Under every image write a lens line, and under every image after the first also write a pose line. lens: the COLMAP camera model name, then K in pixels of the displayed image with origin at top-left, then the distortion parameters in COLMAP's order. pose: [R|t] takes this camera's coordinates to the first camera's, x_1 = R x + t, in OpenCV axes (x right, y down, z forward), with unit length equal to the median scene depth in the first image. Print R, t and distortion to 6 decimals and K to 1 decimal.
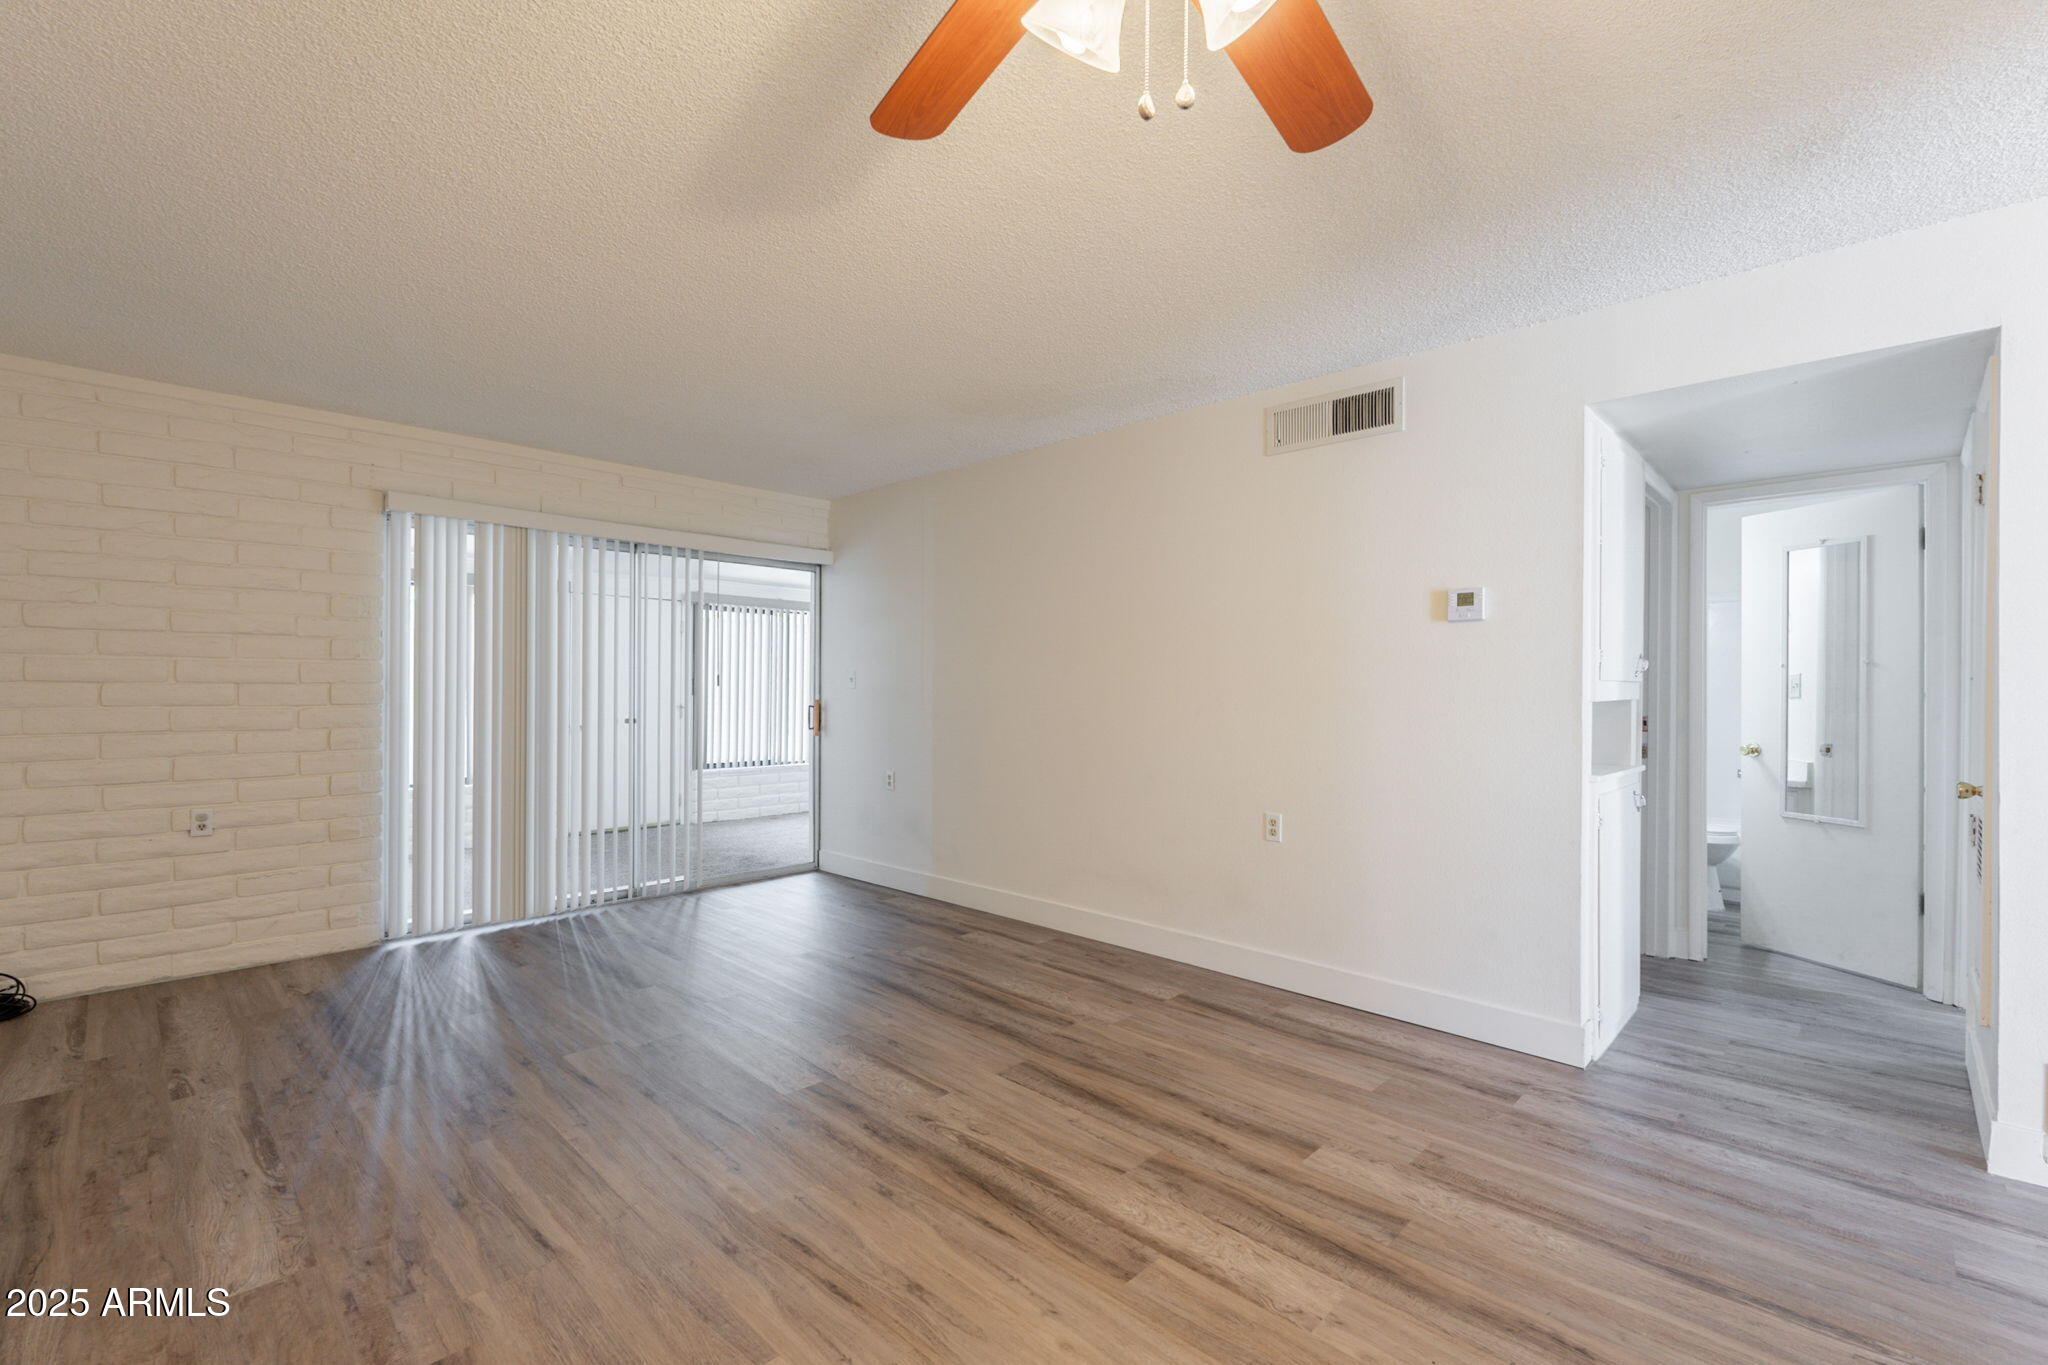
lens RADIAL K [[892.9, 0, 1027.3], [0, 892.9, 688.8], [0, 0, 1]] dist [-0.002481, 0.000250]
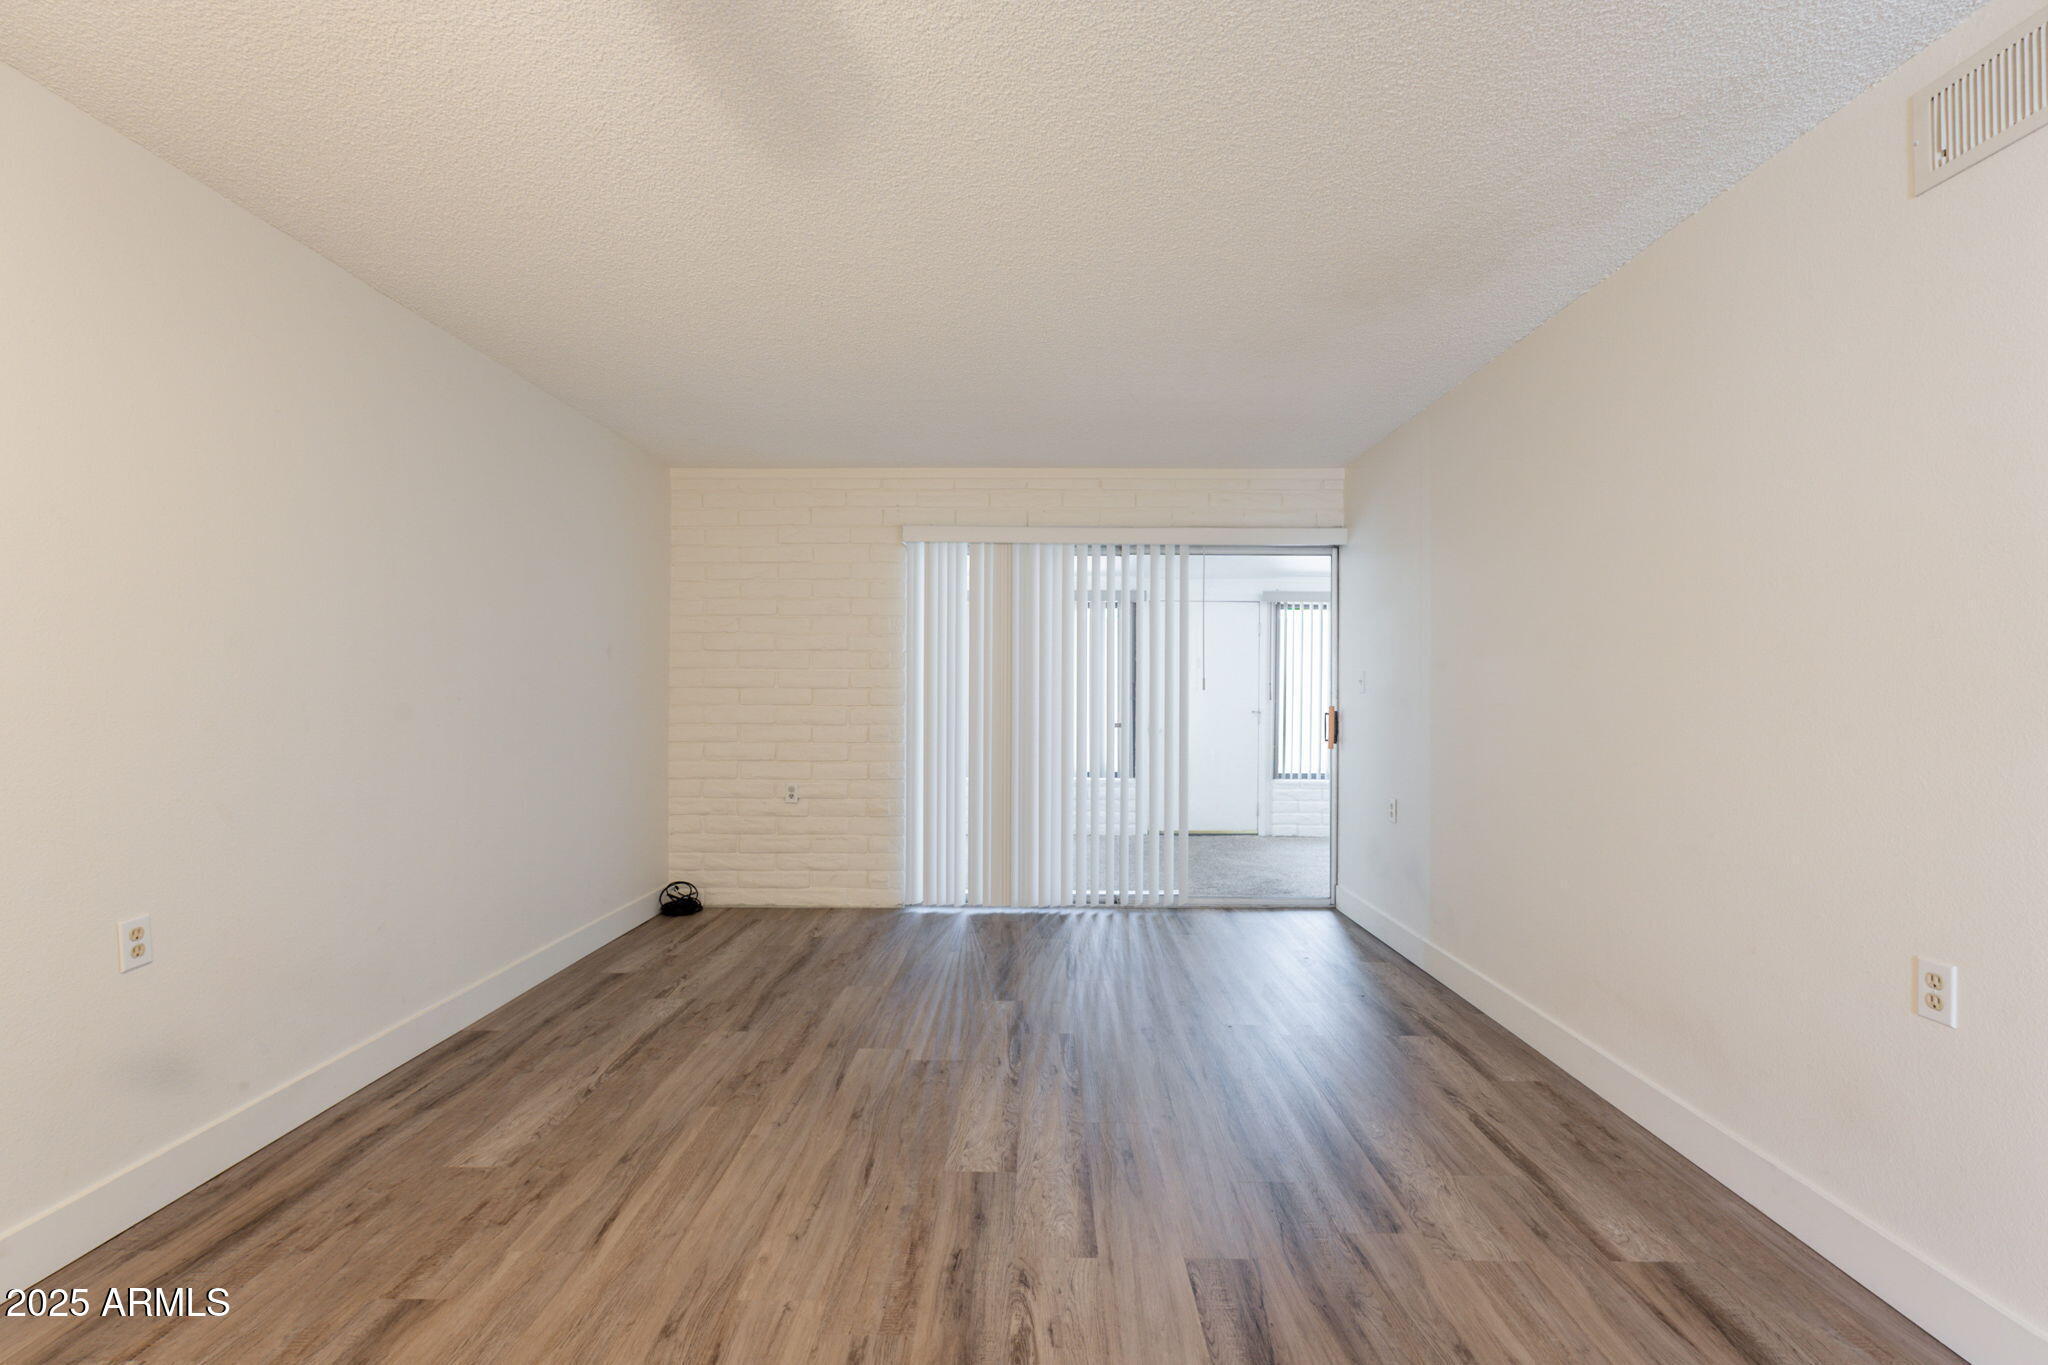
lens RADIAL K [[892.9, 0, 1024.5], [0, 892.9, 687.6], [0, 0, 1]] dist [-0.002481, 0.000250]
pose [[0.686789, -0.004510, -0.726843, 0.329993], [-0.000410, 0.999978, -0.006592, 0.001500], [0.726856, 0.004825, 0.686772, 0.390786]]
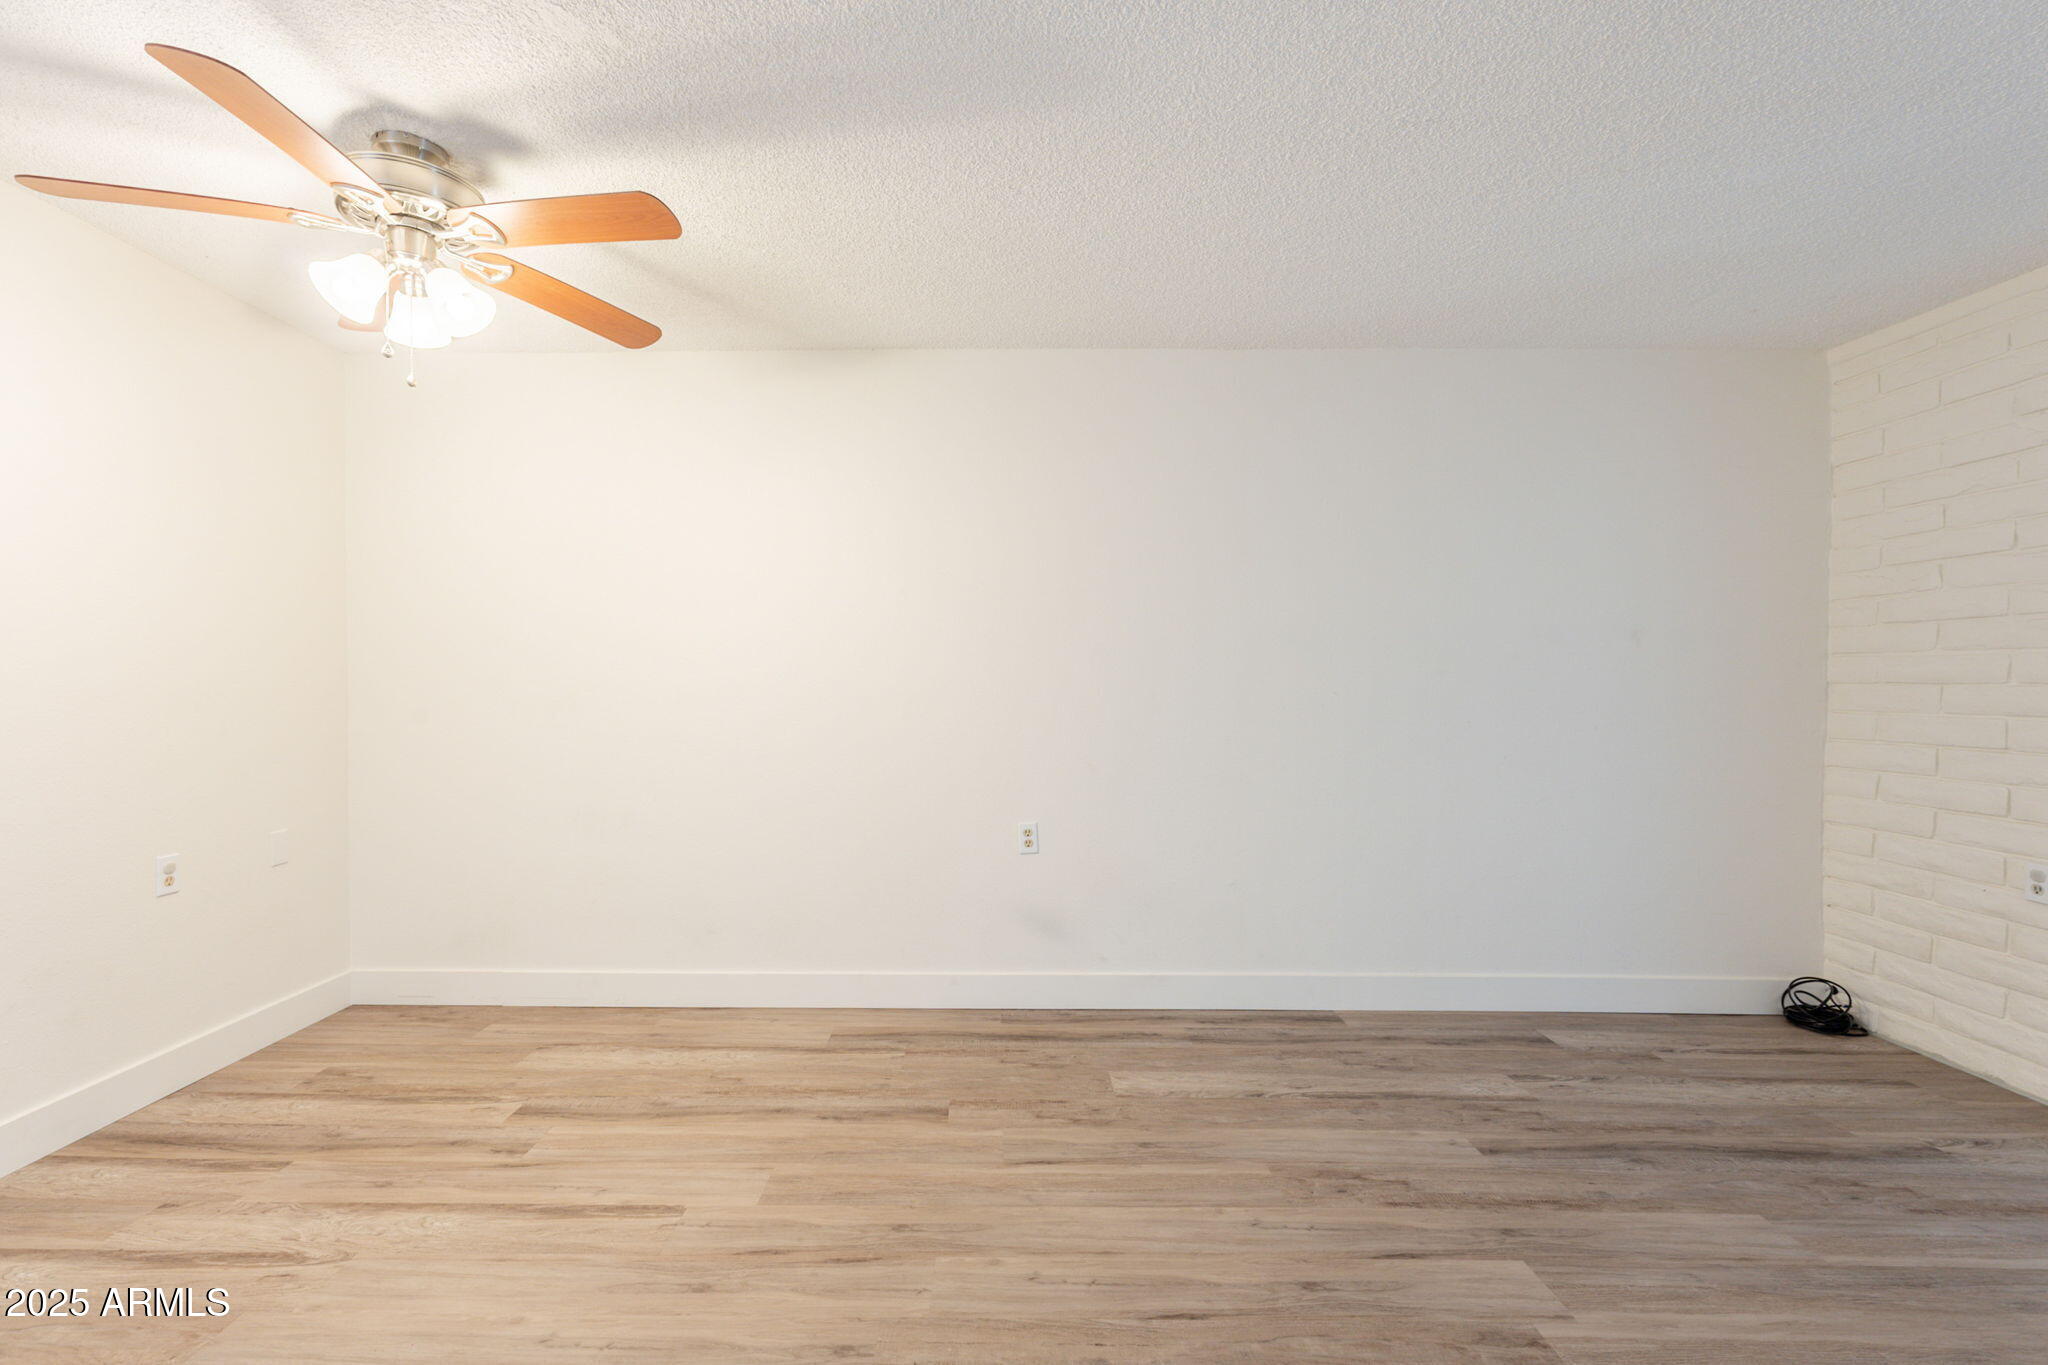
lens RADIAL K [[892.9, 0, 988.3], [0, 892.9, 693.0], [0, 0, 1]] dist [-0.002481, 0.000250]
pose [[-0.726411, 0.002883, -0.687255, 0.182981], [-0.007193, 0.999905, 0.011798, -0.002920], [0.687223, 0.013513, -0.726321, 1.092040]]
